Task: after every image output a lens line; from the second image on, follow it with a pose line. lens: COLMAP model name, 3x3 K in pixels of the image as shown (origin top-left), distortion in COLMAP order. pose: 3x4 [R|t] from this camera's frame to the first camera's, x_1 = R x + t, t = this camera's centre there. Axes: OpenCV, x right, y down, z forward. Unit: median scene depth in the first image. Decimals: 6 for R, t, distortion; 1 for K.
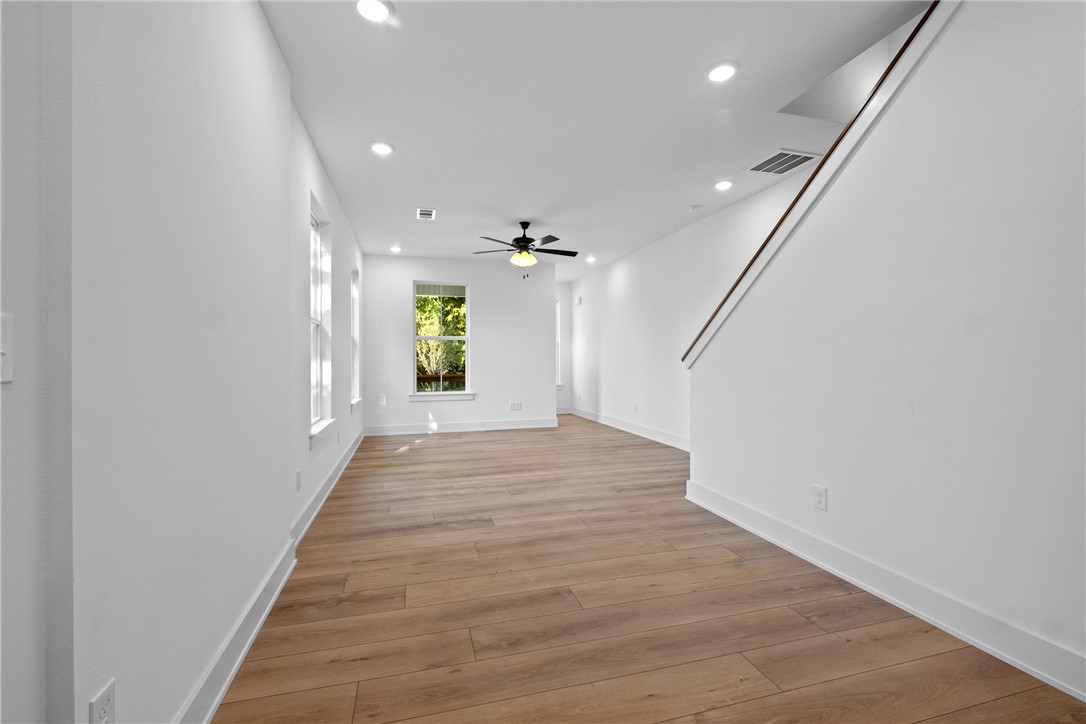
lens RADIAL K [[482.7, 0, 543.0], [0, 482.7, 362.0], [0, 0, 1]] dist [0.002851, -0.000325]
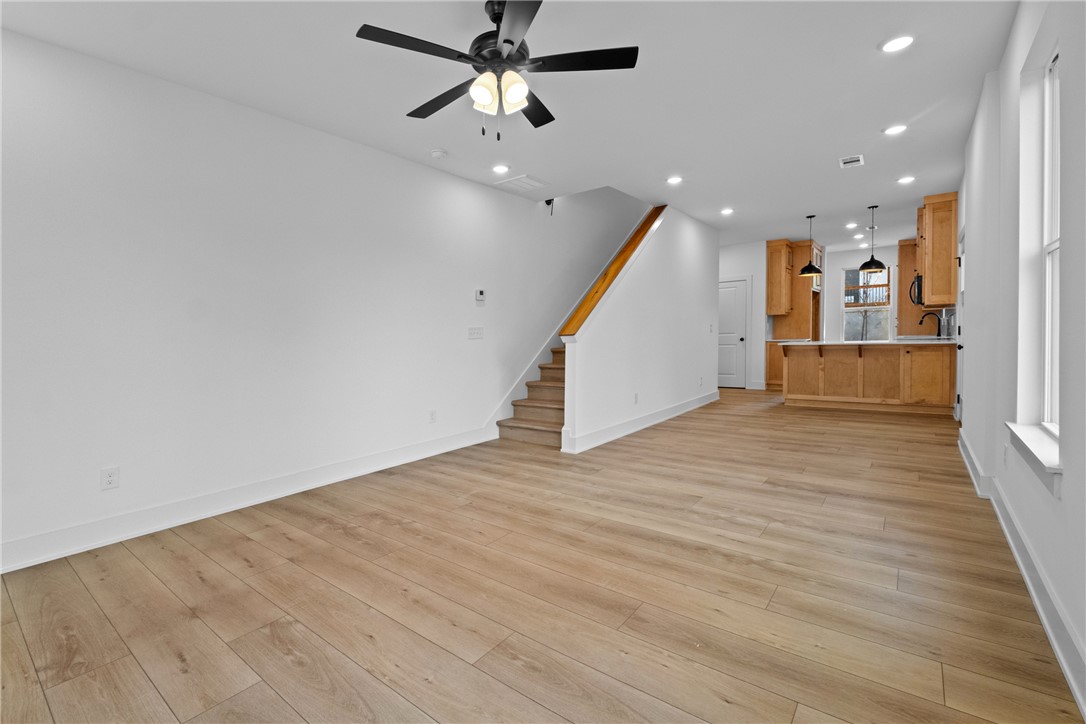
lens RADIAL K [[473.1, 0, 523.8], [0, 473.1, 357.3], [0, 0, 1]] dist [0.003537, -0.000303]
pose [[-0.576022, -0.018890, 0.817216, -0.502885], [0.036328, 0.998154, 0.048679, -0.007389], [-0.816627, 0.057728, -0.574272, 1.579517]]
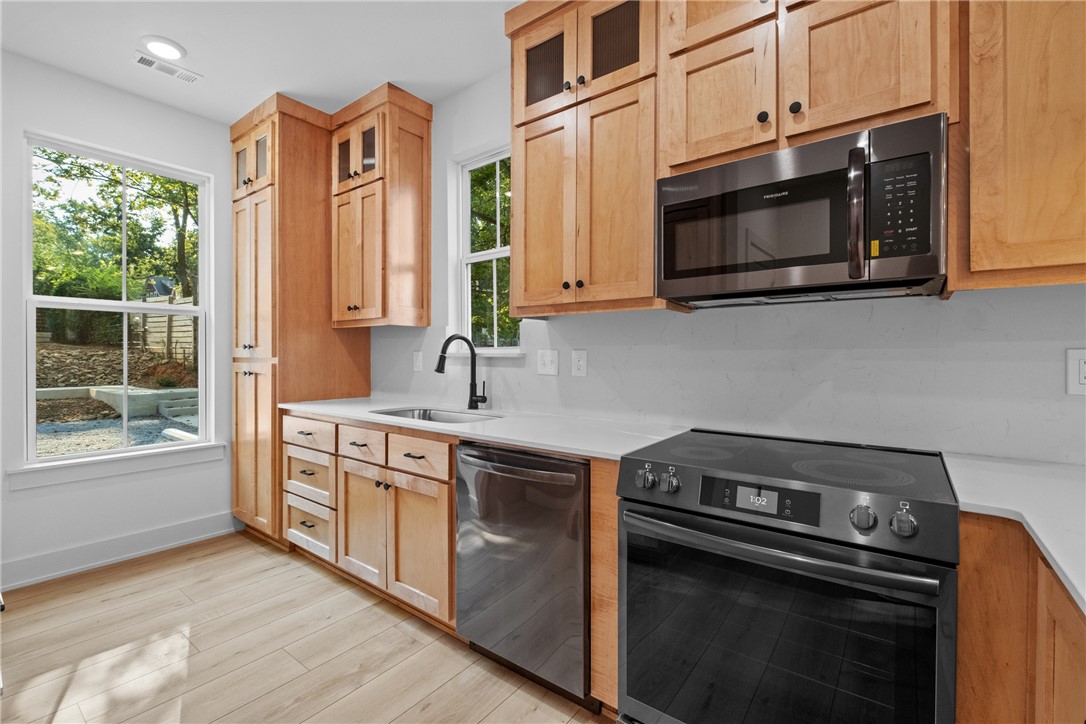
lens RADIAL K [[487.5, 0, 540.1], [0, 487.5, 351.0], [0, 0, 1]] dist [0.000674, -0.000216]
pose [[-0.803977, 0.004371, -0.594644, 0.361364], [0.000863, 0.999981, 0.006184, -0.015741], [0.594659, 0.004458, -0.803966, -0.232242]]
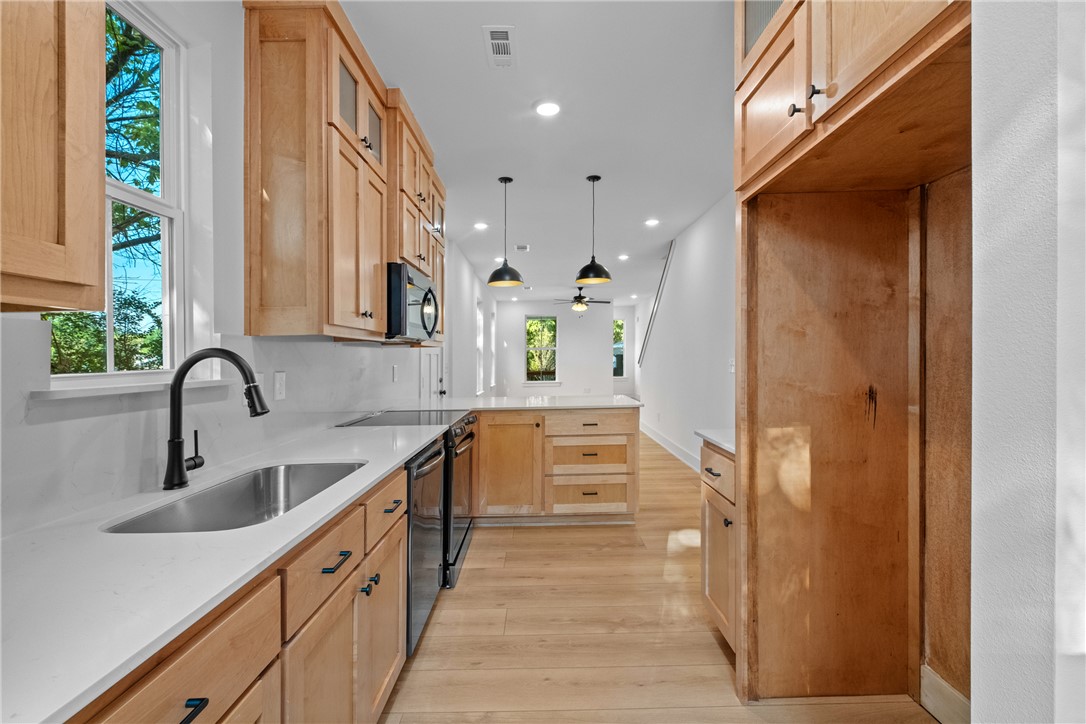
lens RADIAL K [[482.7, 0, 543.0], [0, 482.7, 362.0], [0, 0, 1]] dist [0.002851, -0.000325]
pose [[0.964421, 0.002903, -0.264353, 0.381681], [-0.001192, 0.999977, 0.006632, -0.024567], [0.264367, -0.006081, 0.964403, -0.978950]]
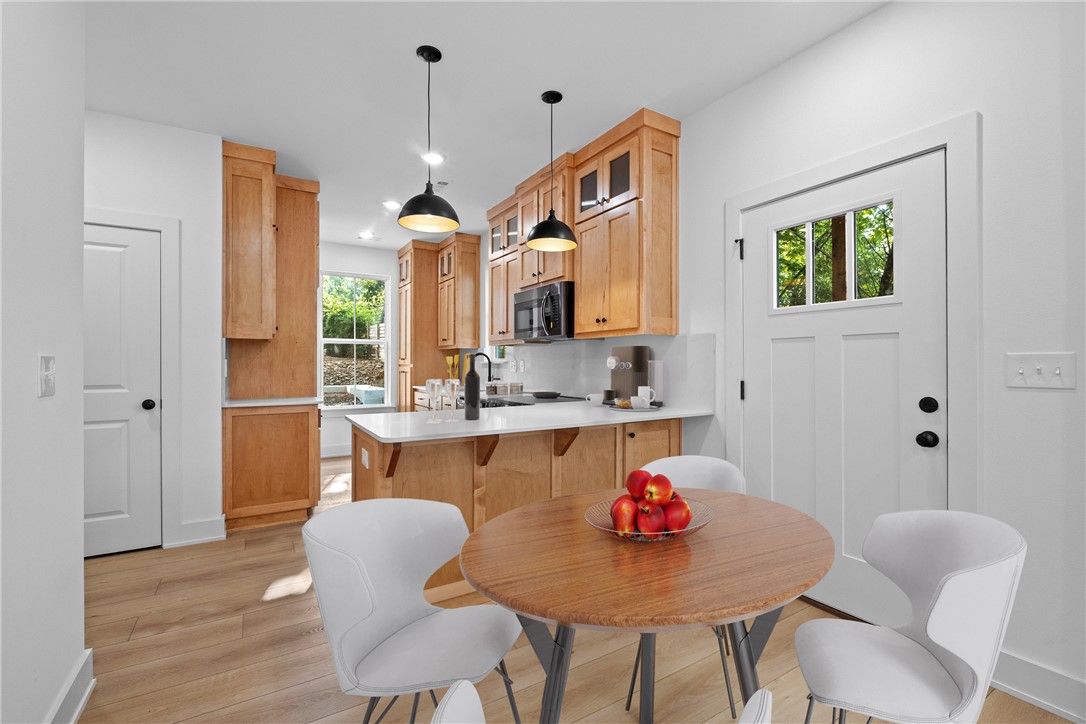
lens RADIAL K [[482.7, 0, 543.0], [0, 482.7, 362.0], [0, 0, 1]] dist [0.002851, -0.000325]
pose [[-0.962861, 0.004197, -0.269963, 0.269295], [0.002938, 0.999983, 0.005070, -0.015150], [0.269980, 0.004089, -0.962857, 0.455845]]
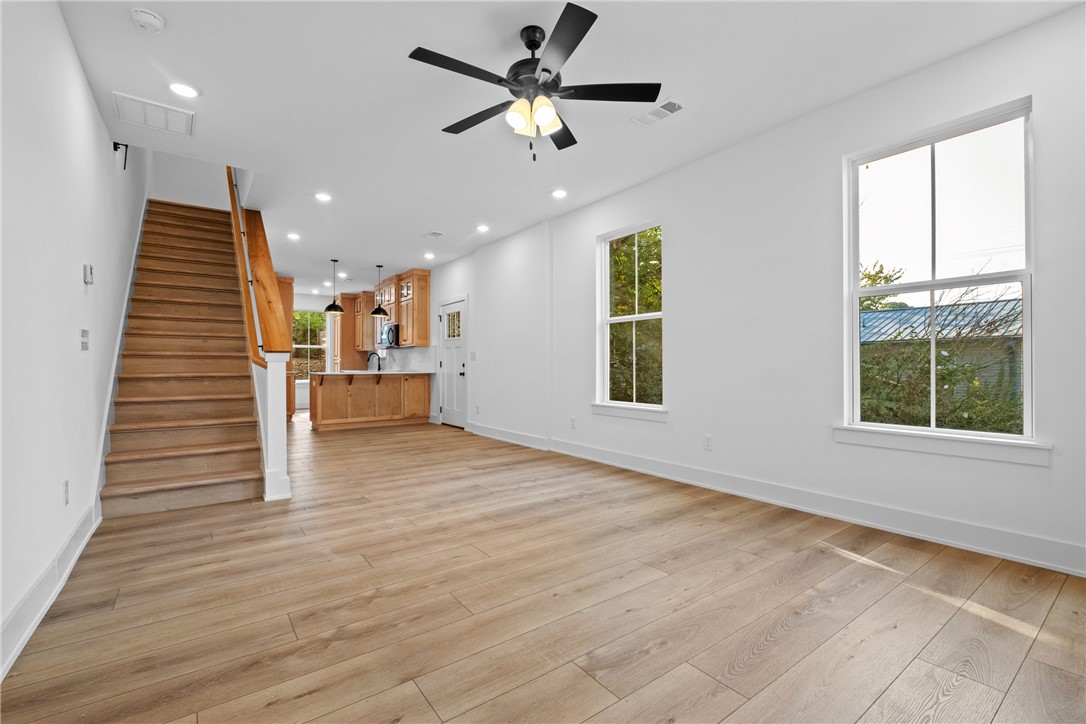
lens RADIAL K [[482.7, 0, 543.0], [0, 482.7, 362.0], [0, 0, 1]] dist [0.002851, -0.000325]
pose [[-0.936399, 0.002597, -0.350927, 0.147974], [0.003037, 0.999995, -0.000705, 0.018830], [0.350924, -0.001726, -0.936402, 1.863994]]
